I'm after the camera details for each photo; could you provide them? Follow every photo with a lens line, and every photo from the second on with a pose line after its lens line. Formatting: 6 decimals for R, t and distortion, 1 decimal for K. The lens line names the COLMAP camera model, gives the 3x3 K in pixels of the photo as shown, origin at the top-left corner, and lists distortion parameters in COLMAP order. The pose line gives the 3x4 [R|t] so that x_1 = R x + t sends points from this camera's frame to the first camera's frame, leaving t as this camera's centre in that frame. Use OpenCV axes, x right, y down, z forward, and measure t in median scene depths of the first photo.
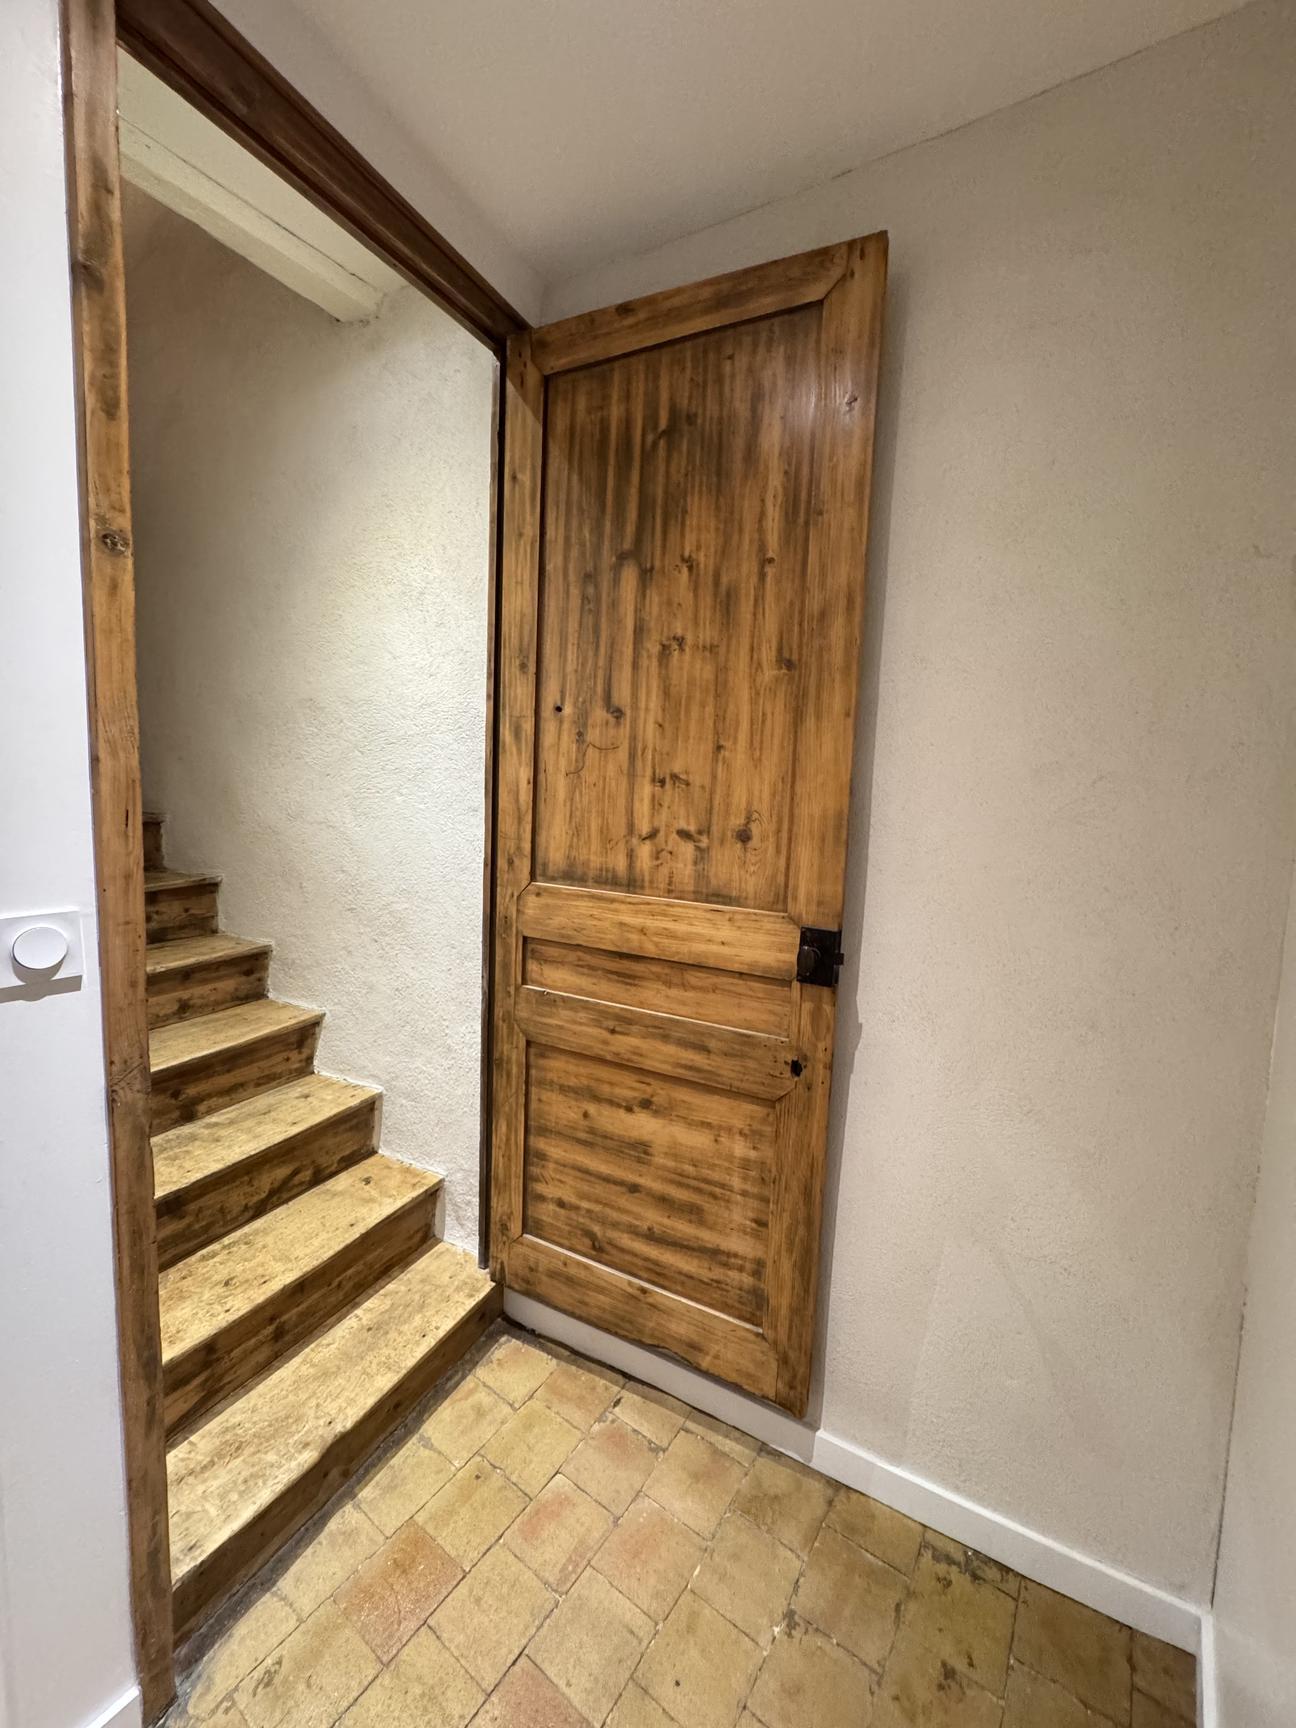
lens RADIAL K [[685.2, 0, 647.0], [0, 685.2, 866.6], [0, 0, 1]] dist [-0.007904, 0.000634]
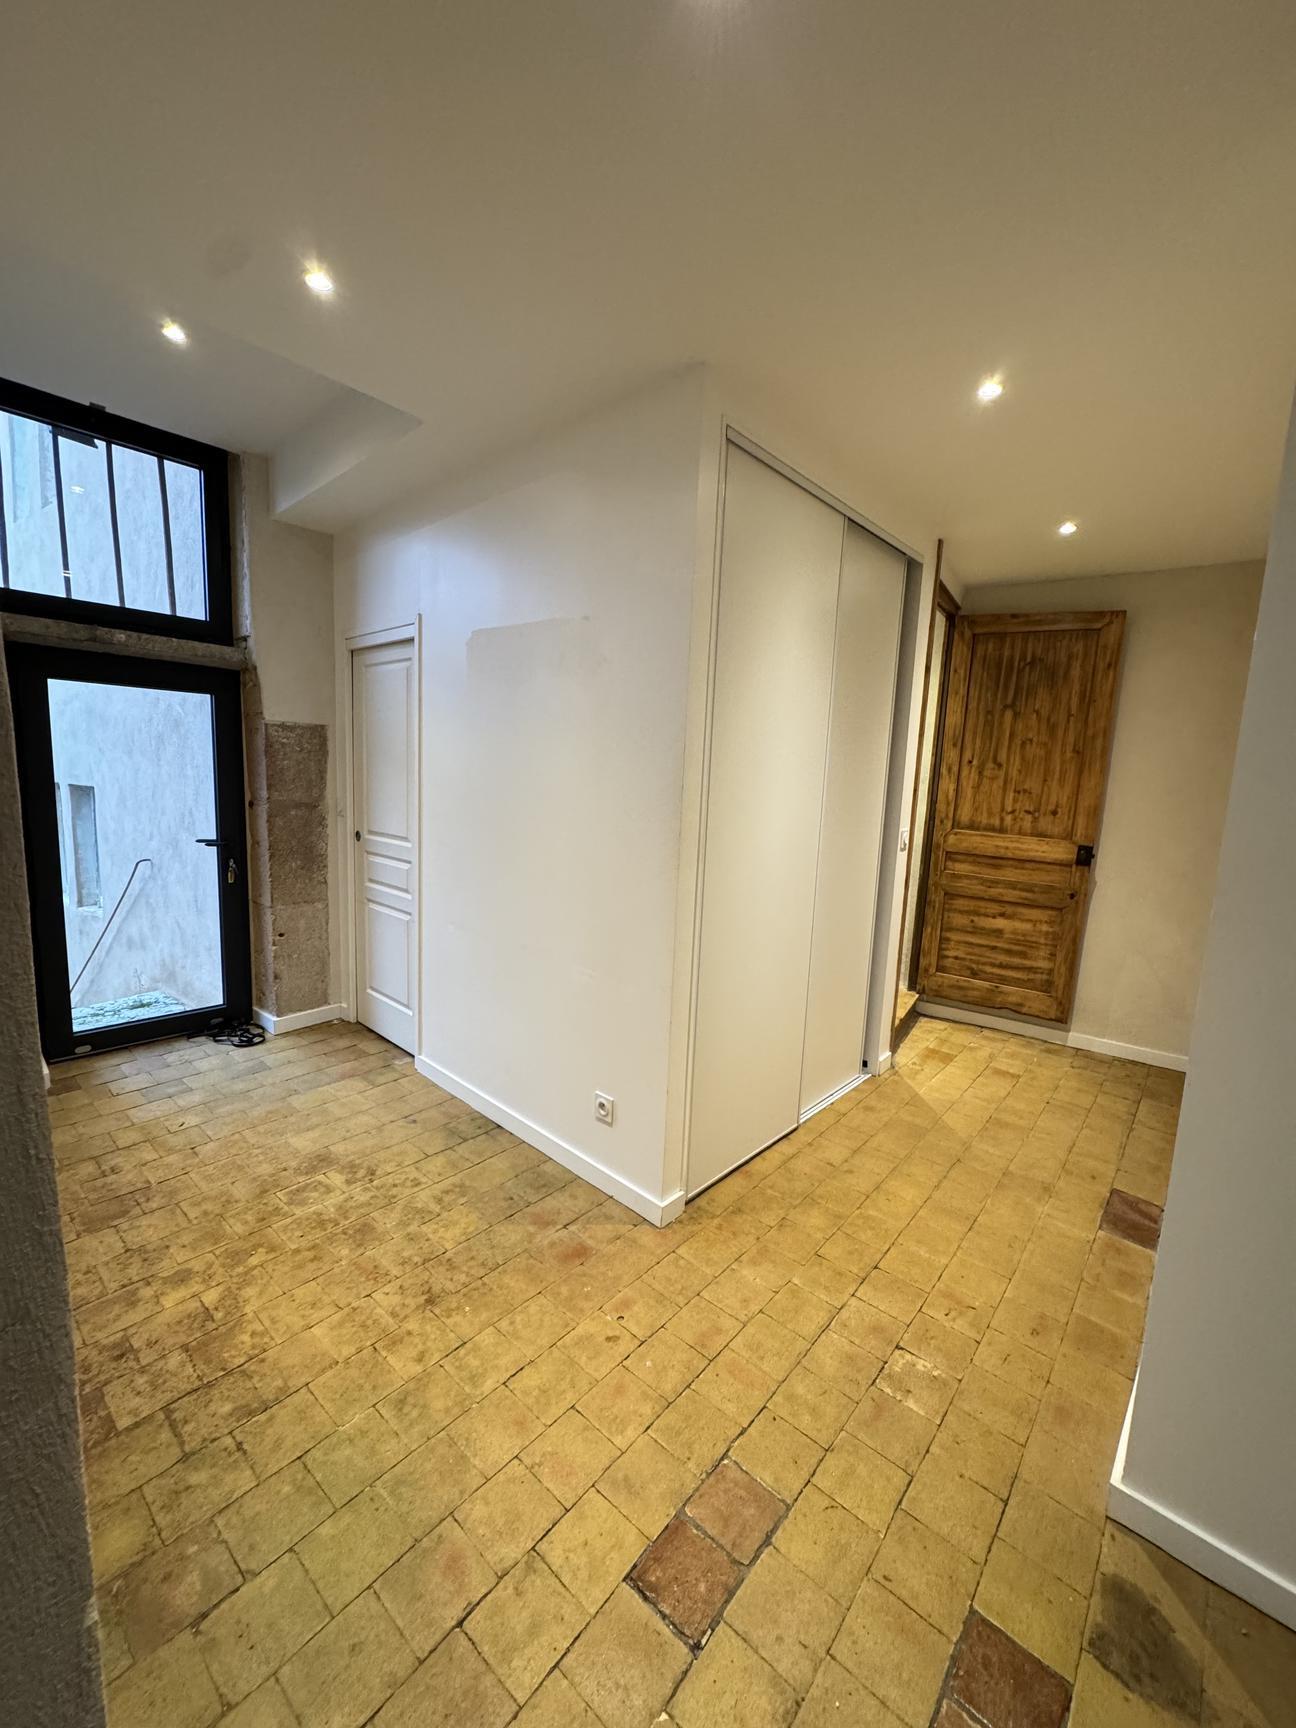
lens RADIAL K [[685.2, 0, 646.9], [0, 685.2, 867.1], [0, 0, 1]] dist [-0.007904, 0.000634]
pose [[0.995107, 0.017304, -0.097276, -1.142386], [-0.012177, 0.998518, 0.053050, 0.044758], [0.098050, -0.051606, 0.993843, -1.786279]]
